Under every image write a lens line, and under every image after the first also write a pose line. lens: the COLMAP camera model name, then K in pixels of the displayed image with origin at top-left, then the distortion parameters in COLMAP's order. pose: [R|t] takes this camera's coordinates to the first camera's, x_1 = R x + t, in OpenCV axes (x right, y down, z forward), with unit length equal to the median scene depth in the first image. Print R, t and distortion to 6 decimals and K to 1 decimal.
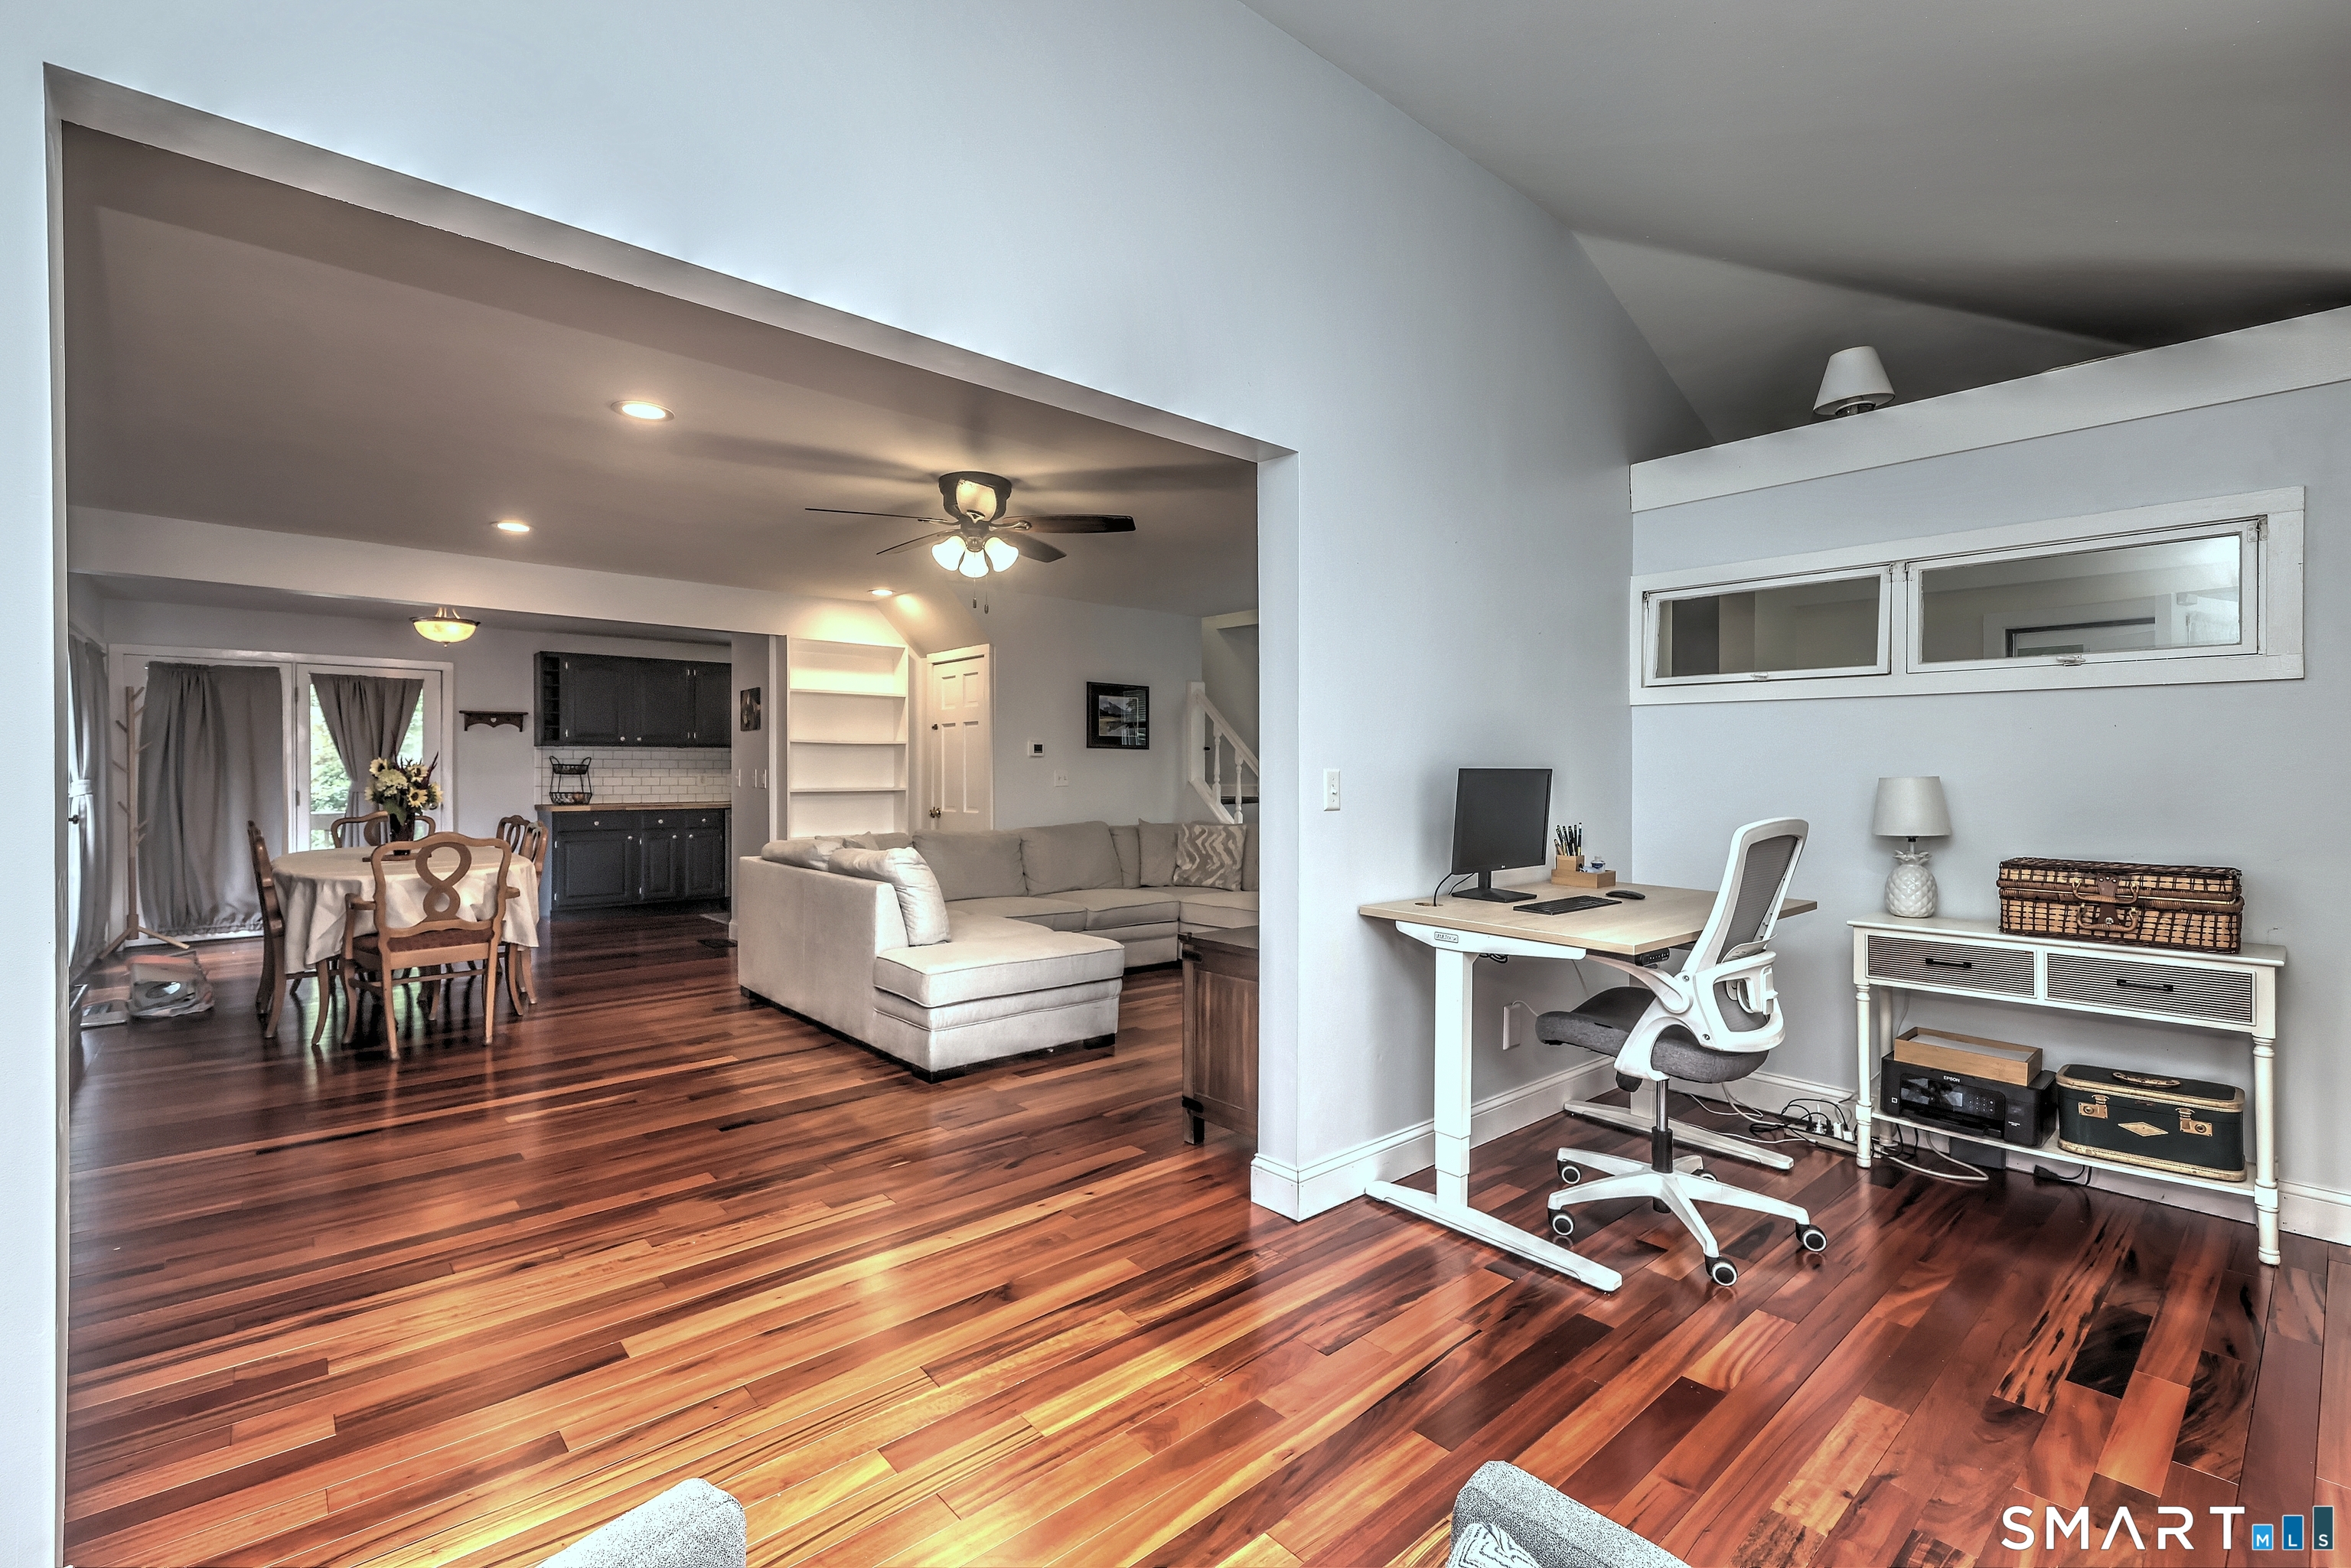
lens RADIAL K [[1016.0, 0, 1155.8], [0, 1016.0, 777.9], [0, 0, 1]] dist [0.001706, 0.000291]
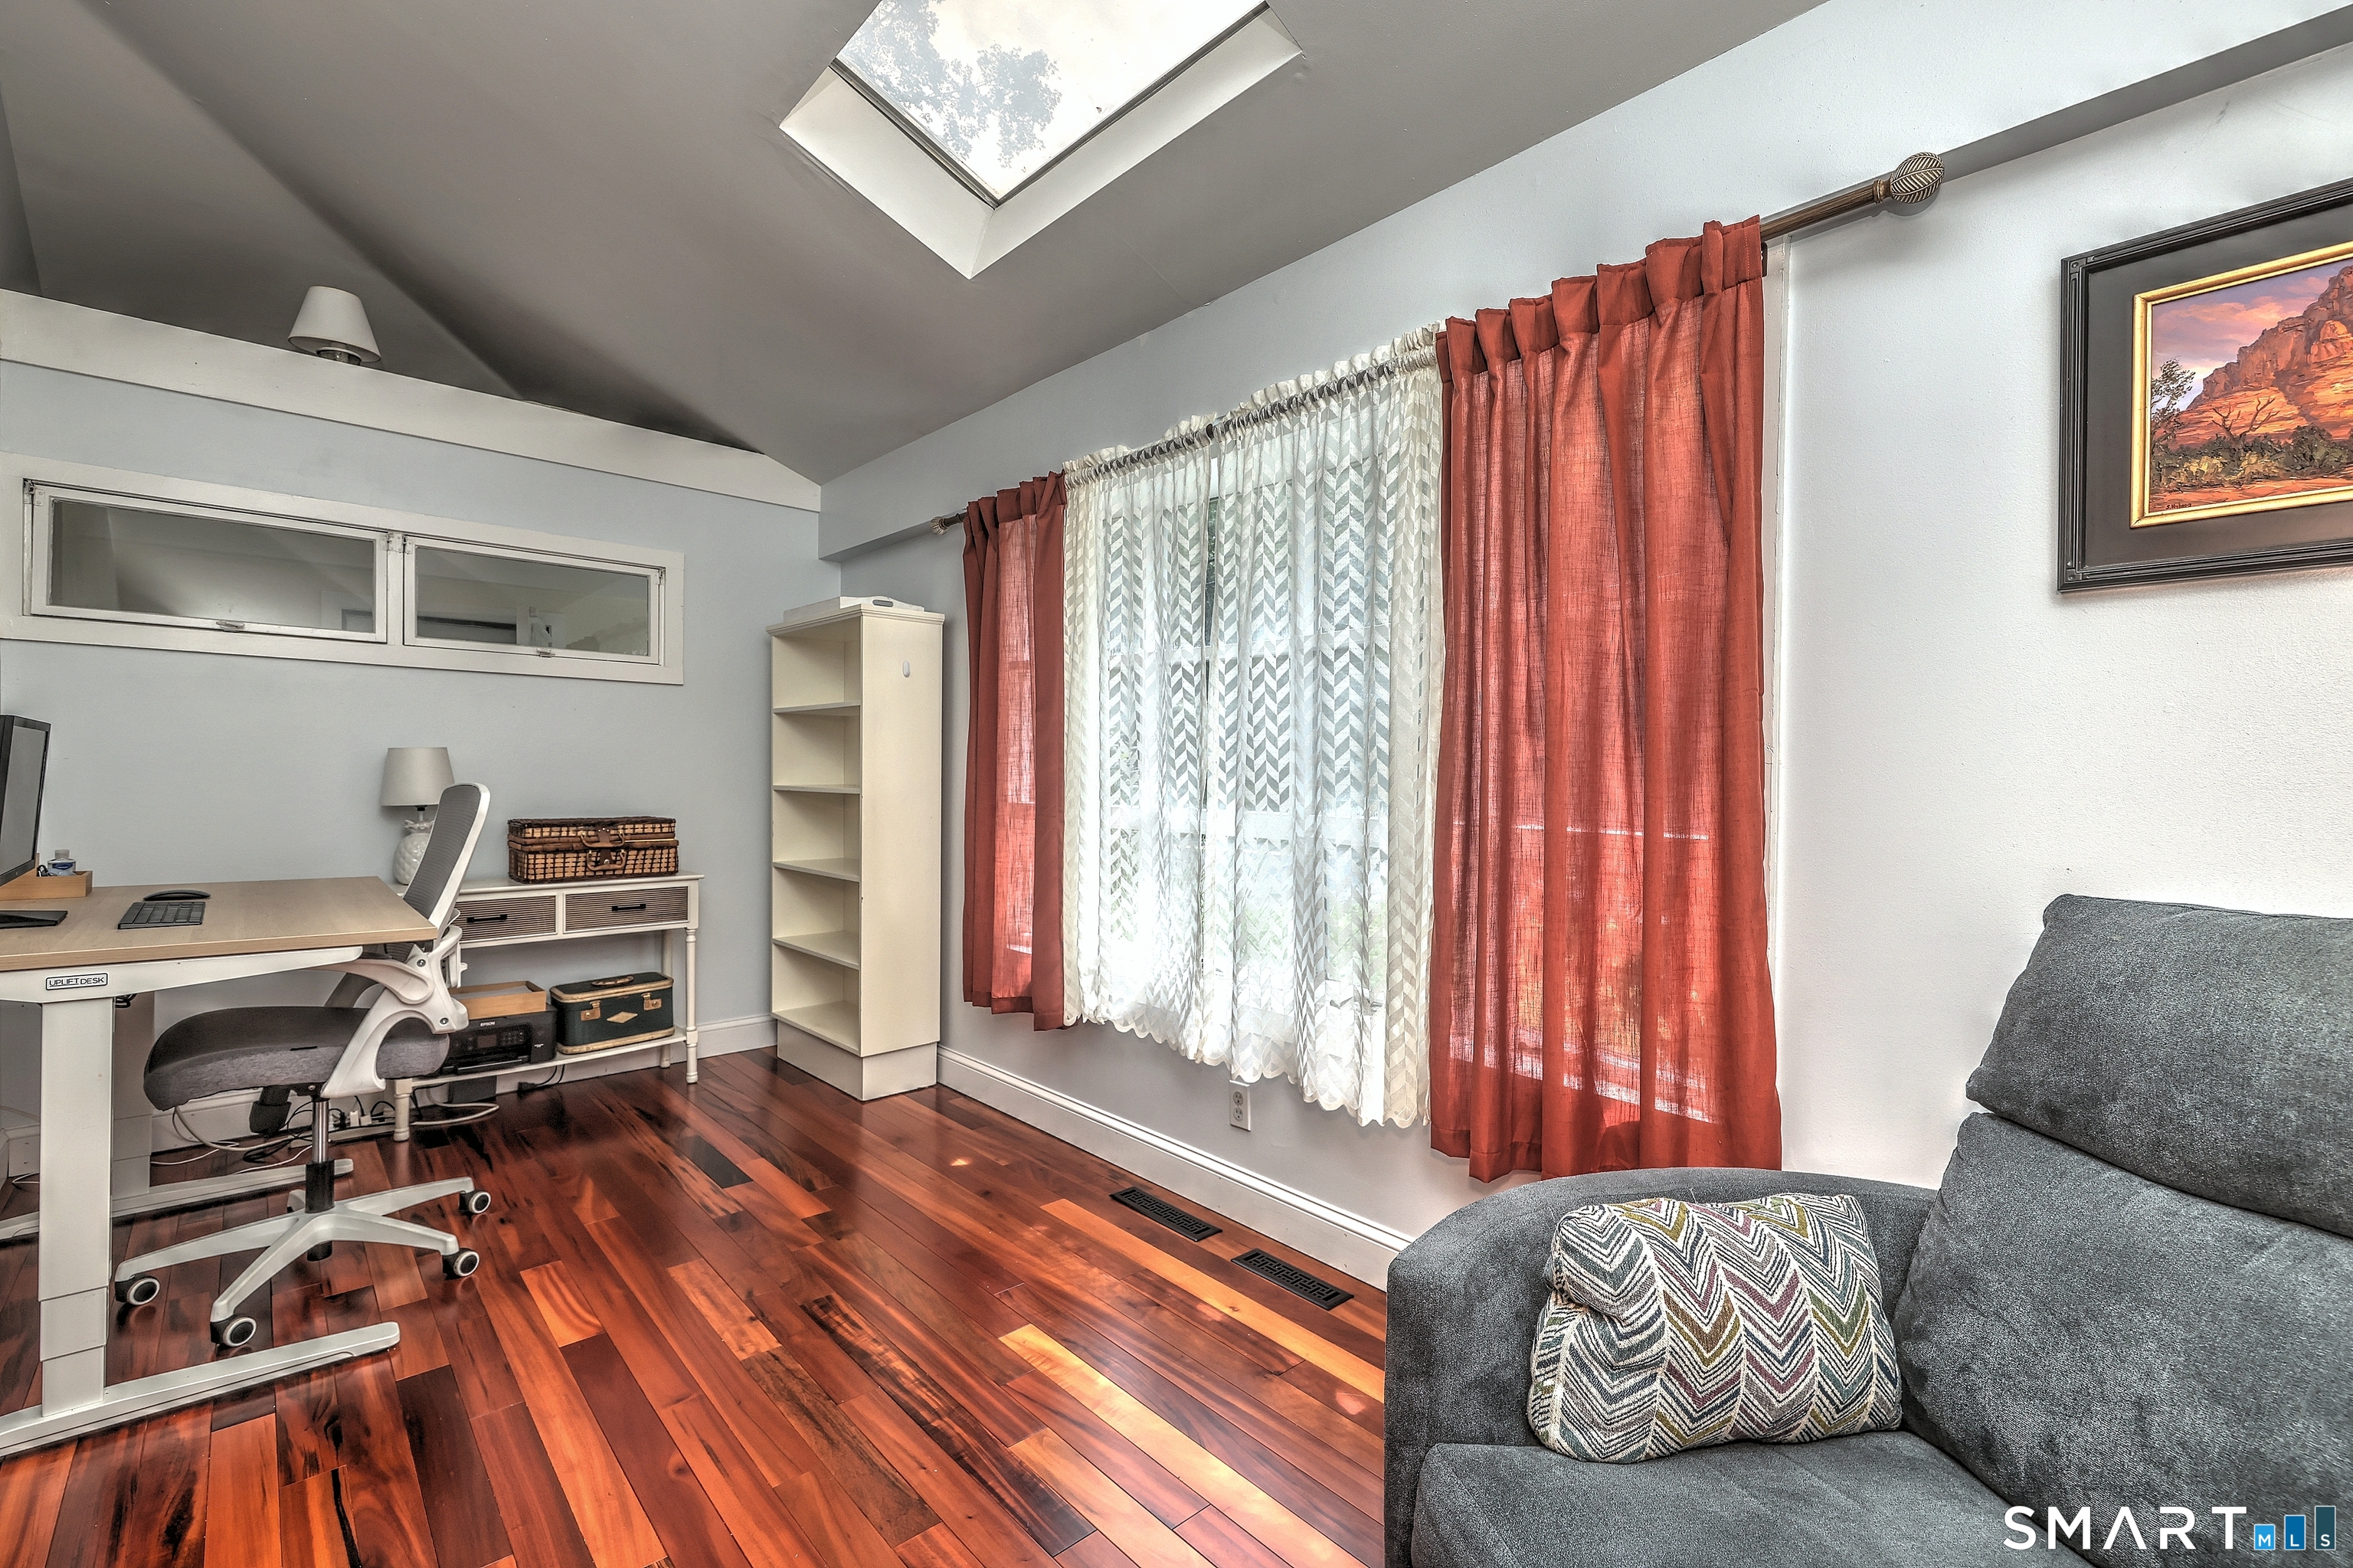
lens RADIAL K [[1017.0, 0, 1156.8], [0, 1017.0, 777.9], [0, 0, 1]] dist [0.001706, 0.000291]
pose [[-0.021807, -0.007975, 0.999730, -0.343938], [-0.008624, 0.999932, 0.007788, 0.018104], [-0.999725, -0.008452, -0.021874, 0.325895]]
